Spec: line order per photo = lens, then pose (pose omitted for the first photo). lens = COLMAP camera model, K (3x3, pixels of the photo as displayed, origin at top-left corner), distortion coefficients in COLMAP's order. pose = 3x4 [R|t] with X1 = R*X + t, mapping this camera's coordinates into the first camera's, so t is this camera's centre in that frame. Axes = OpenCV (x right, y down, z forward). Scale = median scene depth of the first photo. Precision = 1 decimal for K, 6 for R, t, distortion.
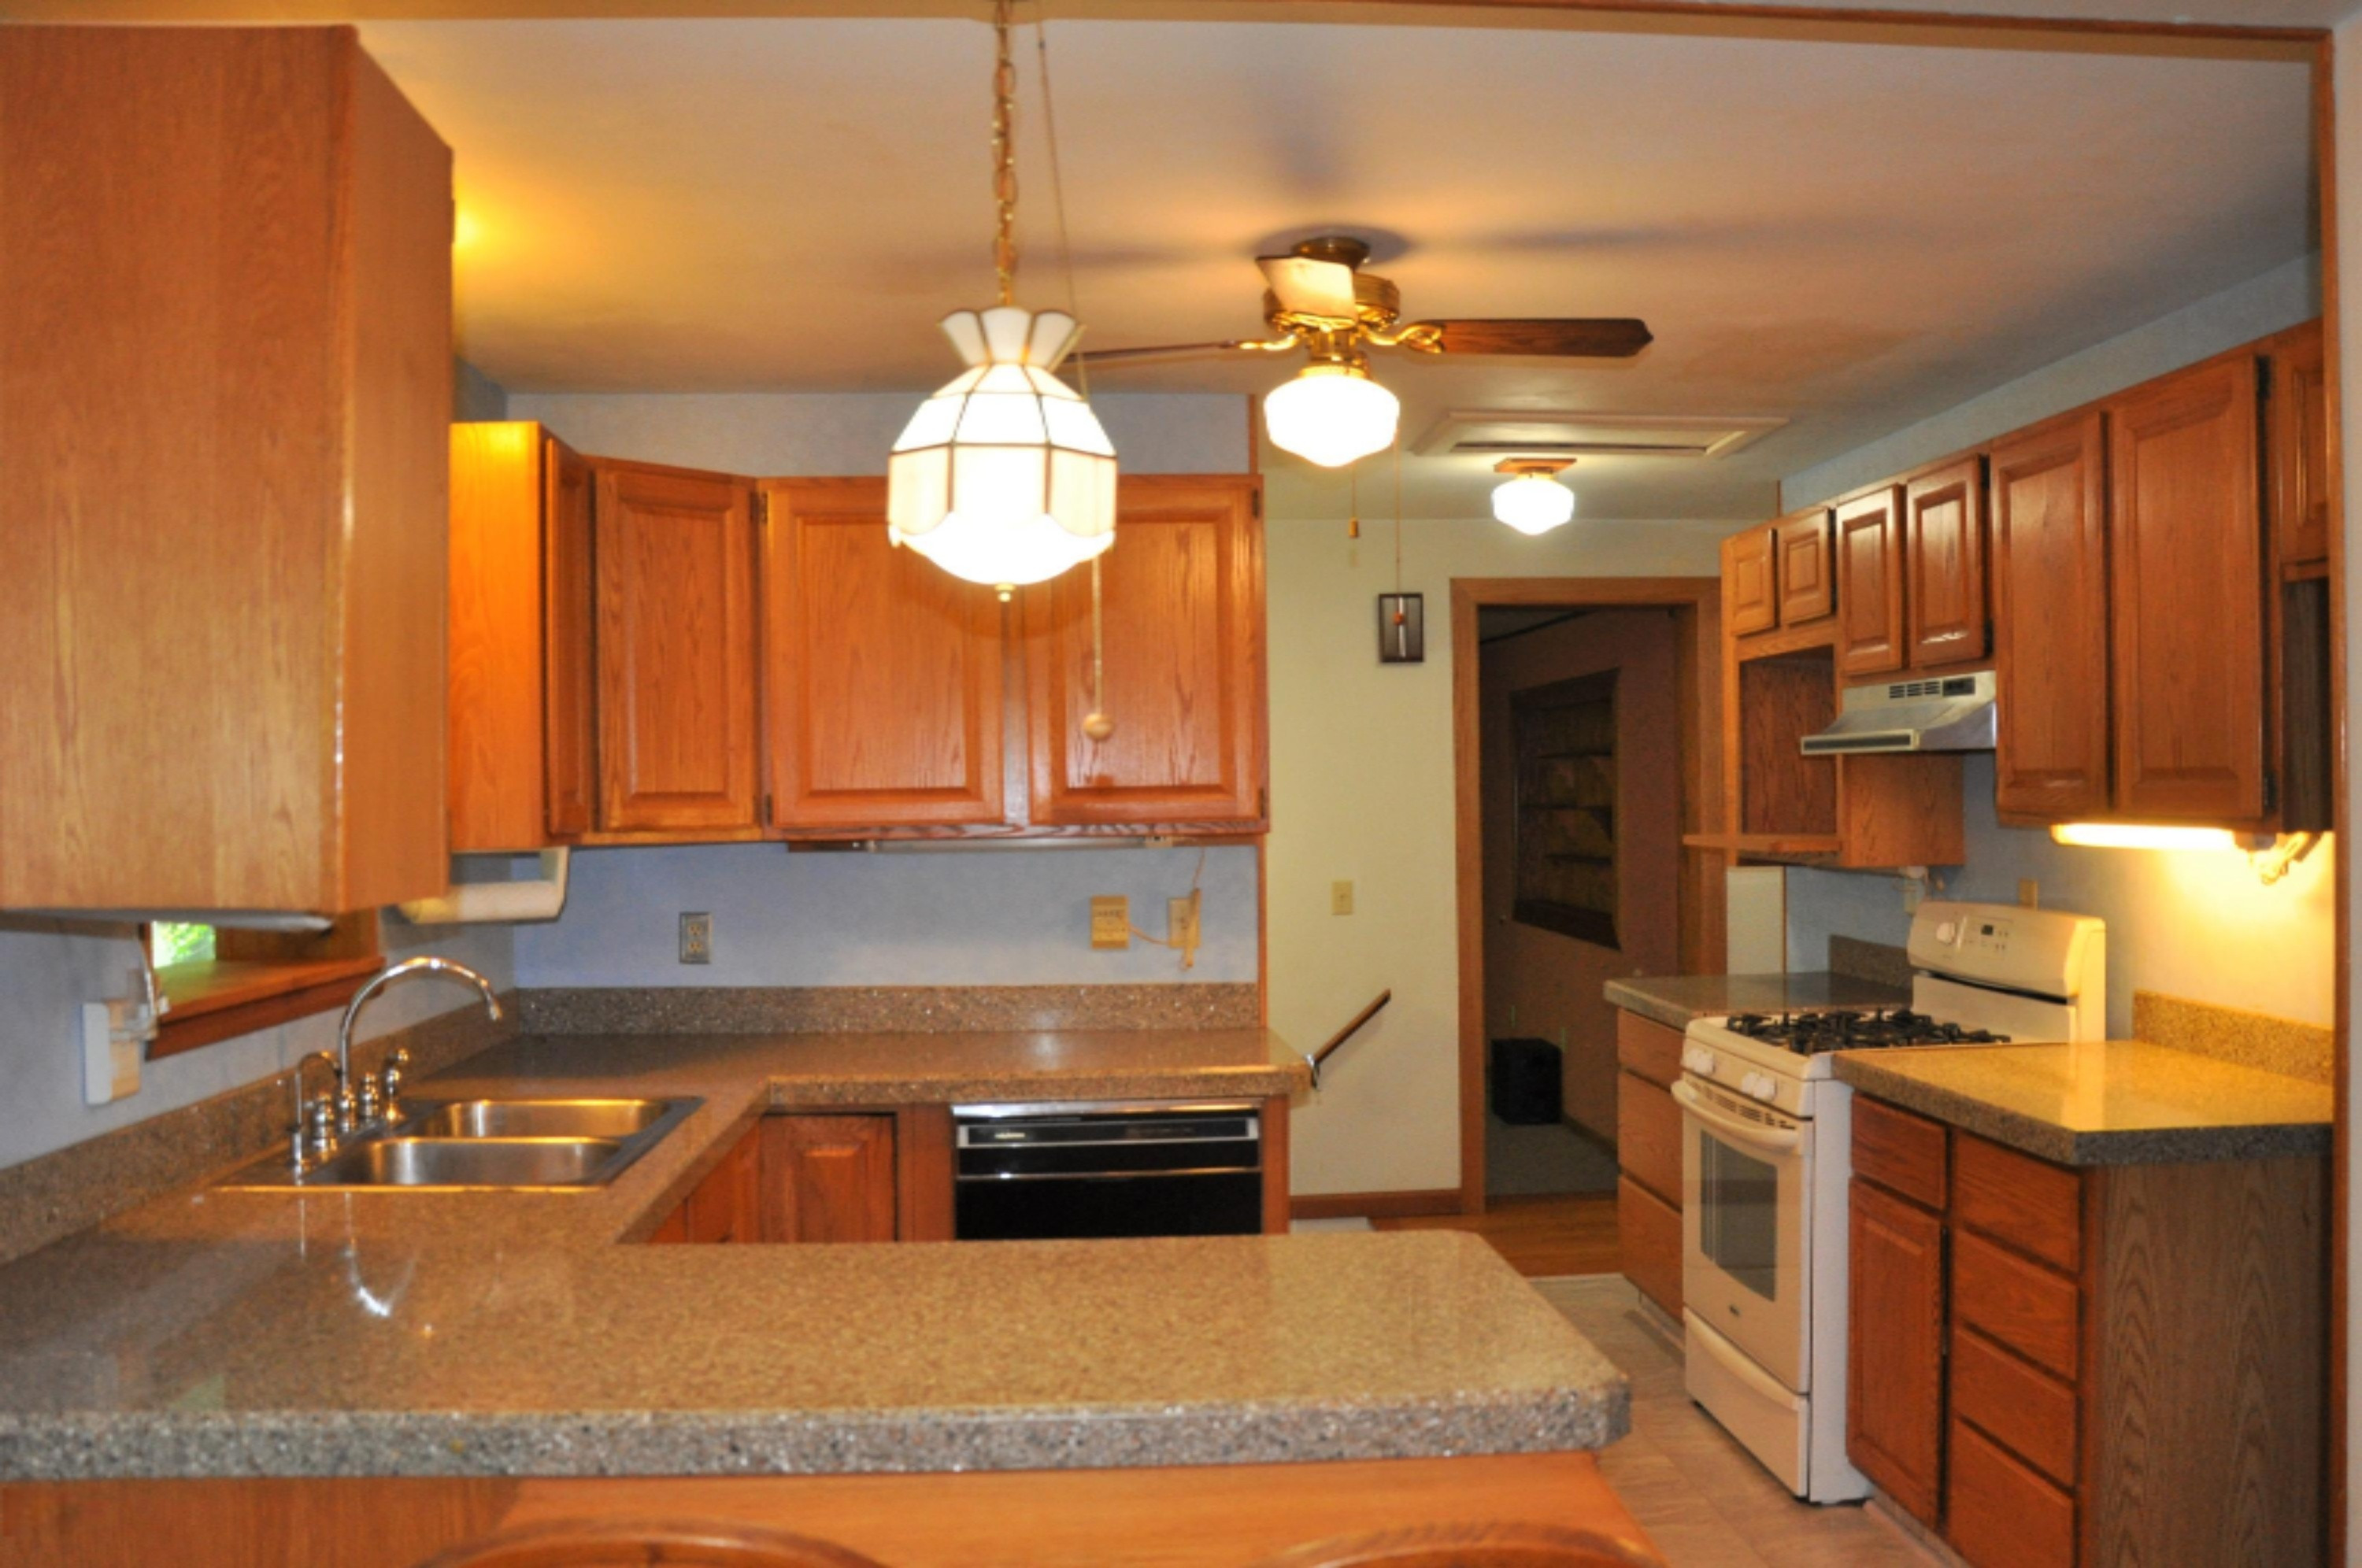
lens RADIAL K [[1829.5, 0, 1181.0], [0, 1829.5, 784.0], [0, 0, 1]] dist [-0.144995, 0.106045]
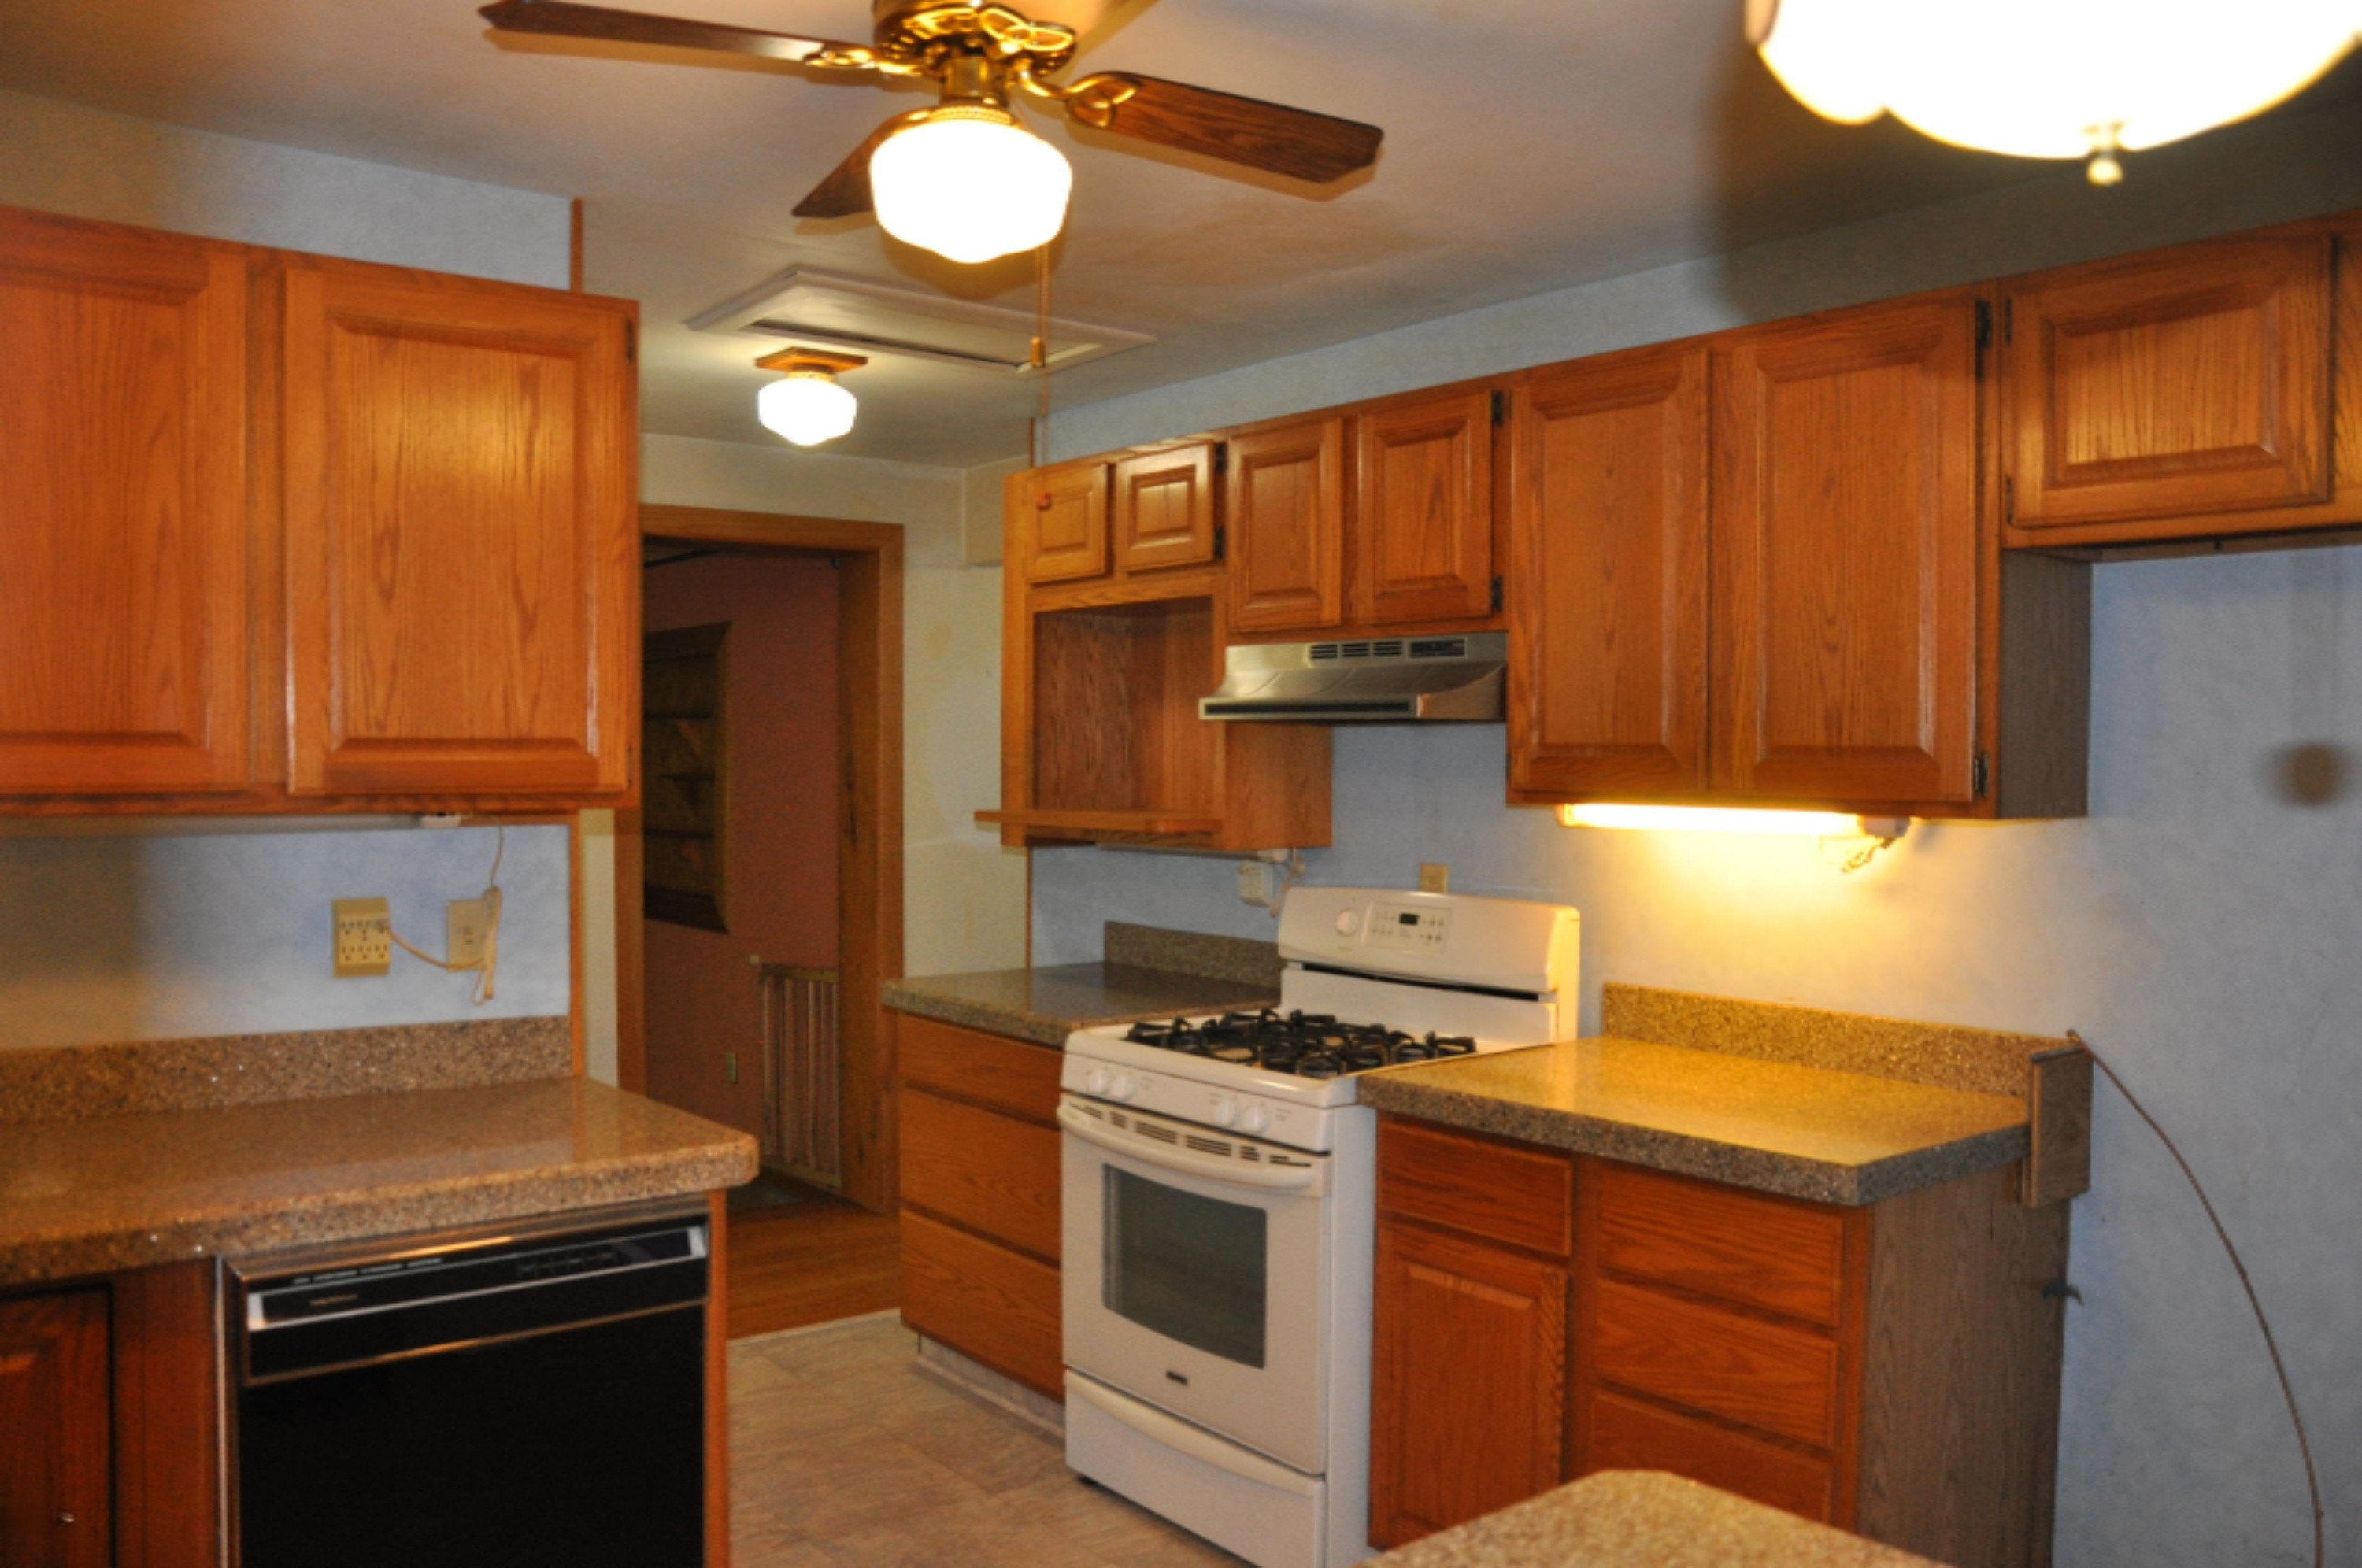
lens RADIAL K [[1829.5, 0, 1181.0], [0, 1829.5, 784.0], [0, 0, 1]] dist [-0.144995, 0.106045]
pose [[0.835867, 0.010873, 0.548824, -0.150829], [-0.020347, 0.999730, 0.011182, 0.005107], [-0.548555, -0.020514, 0.835863, 0.283467]]
